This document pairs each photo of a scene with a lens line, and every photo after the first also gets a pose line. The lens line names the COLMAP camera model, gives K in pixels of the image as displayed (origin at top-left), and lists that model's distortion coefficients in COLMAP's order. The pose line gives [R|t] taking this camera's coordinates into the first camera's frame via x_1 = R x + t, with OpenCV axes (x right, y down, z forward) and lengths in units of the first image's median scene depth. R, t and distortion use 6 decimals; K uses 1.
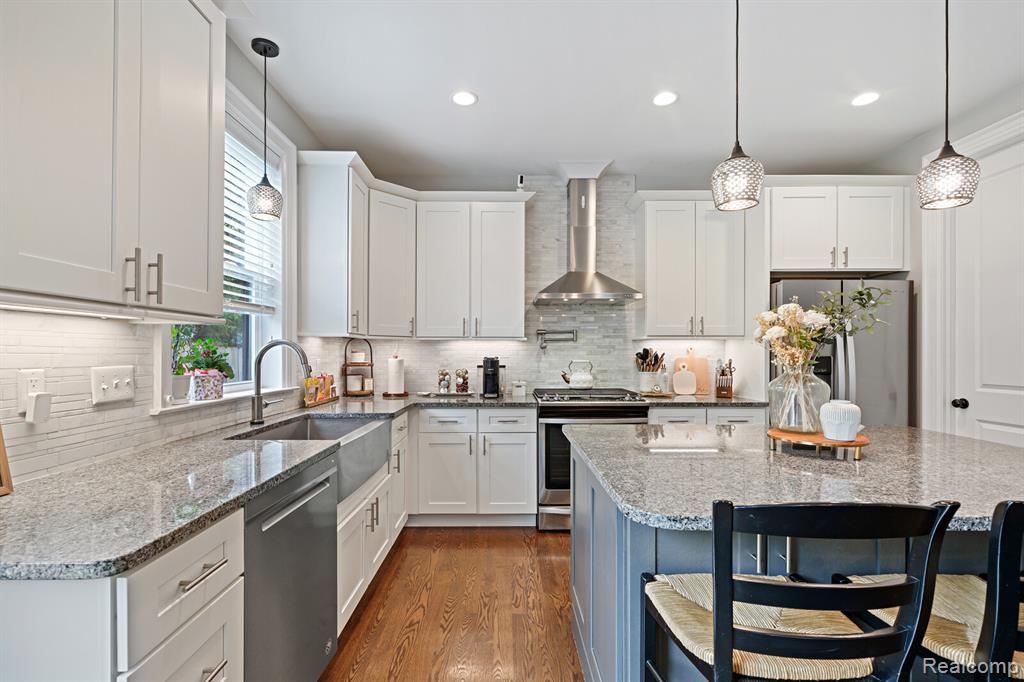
lens RADIAL K [[467.0, 0, 507.4], [0, 467.0, 350.9], [0, 0, 1]] dist [-0.000406, -0.000179]
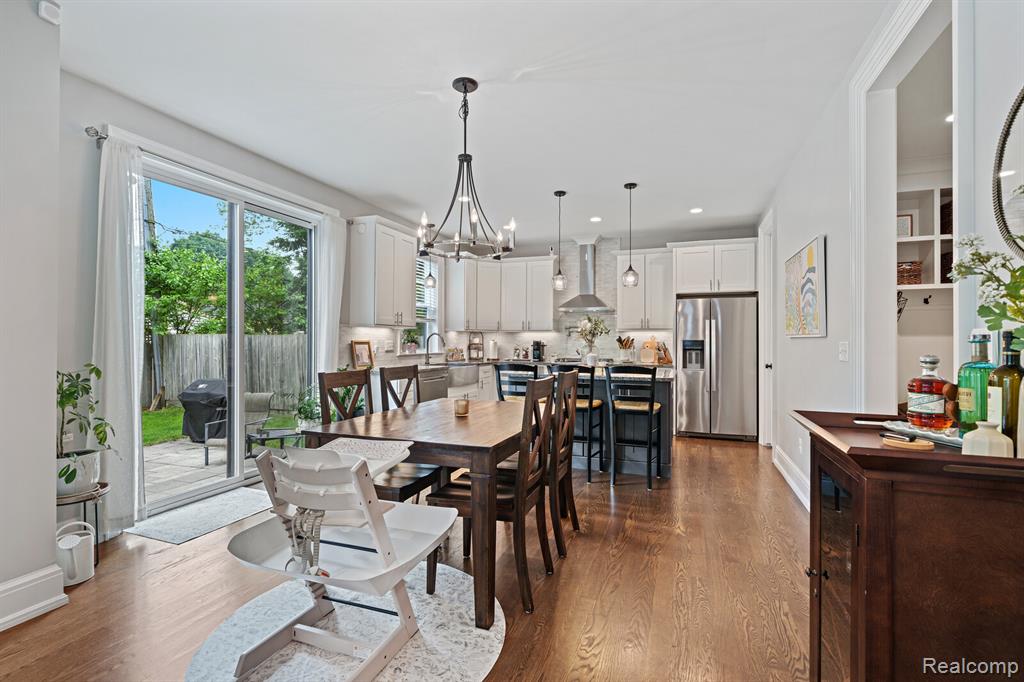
lens RADIAL K [[467.0, 0, 512.2], [0, 467.0, 336.7], [0, 0, 1]] dist [-0.000406, -0.000179]
pose [[0.935728, -0.001027, -0.352720, 0.555950], [-0.001316, 0.999979, -0.006403, 0.009755], [0.352719, 0.006456, 0.935707, -0.861493]]
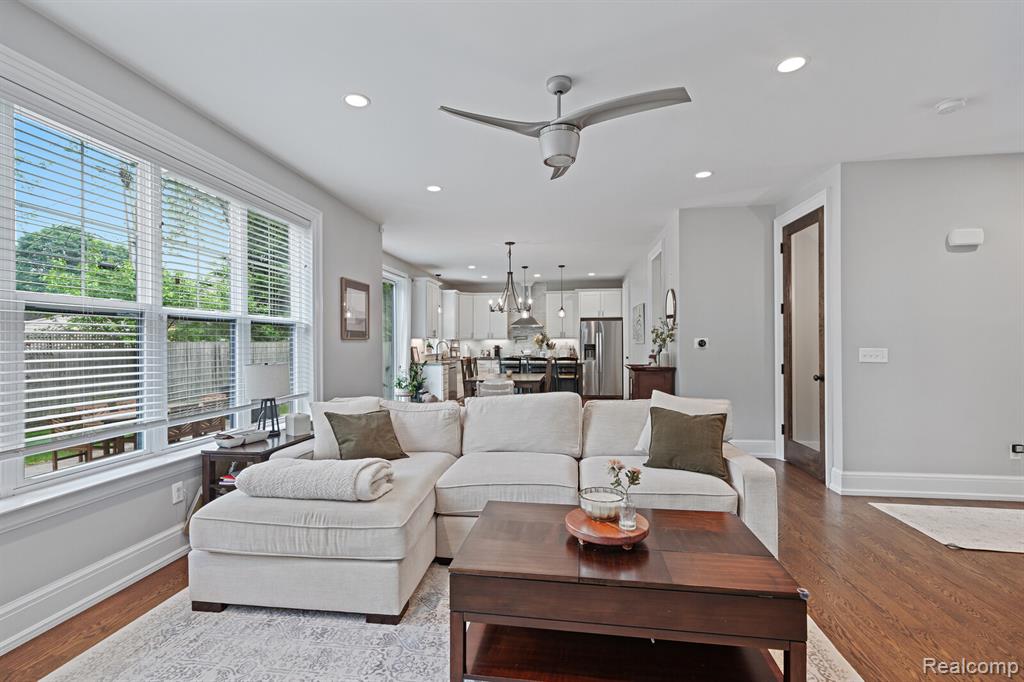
lens RADIAL K [[467.0, 0, 507.6], [0, 467.0, 341.1], [0, 0, 1]] dist [-0.000406, -0.000179]
pose [[0.990847, -0.006776, -0.134823, 0.457289], [0.006677, 0.999977, -0.001184, -0.008216], [0.134828, 0.000273, 0.990869, -2.082016]]
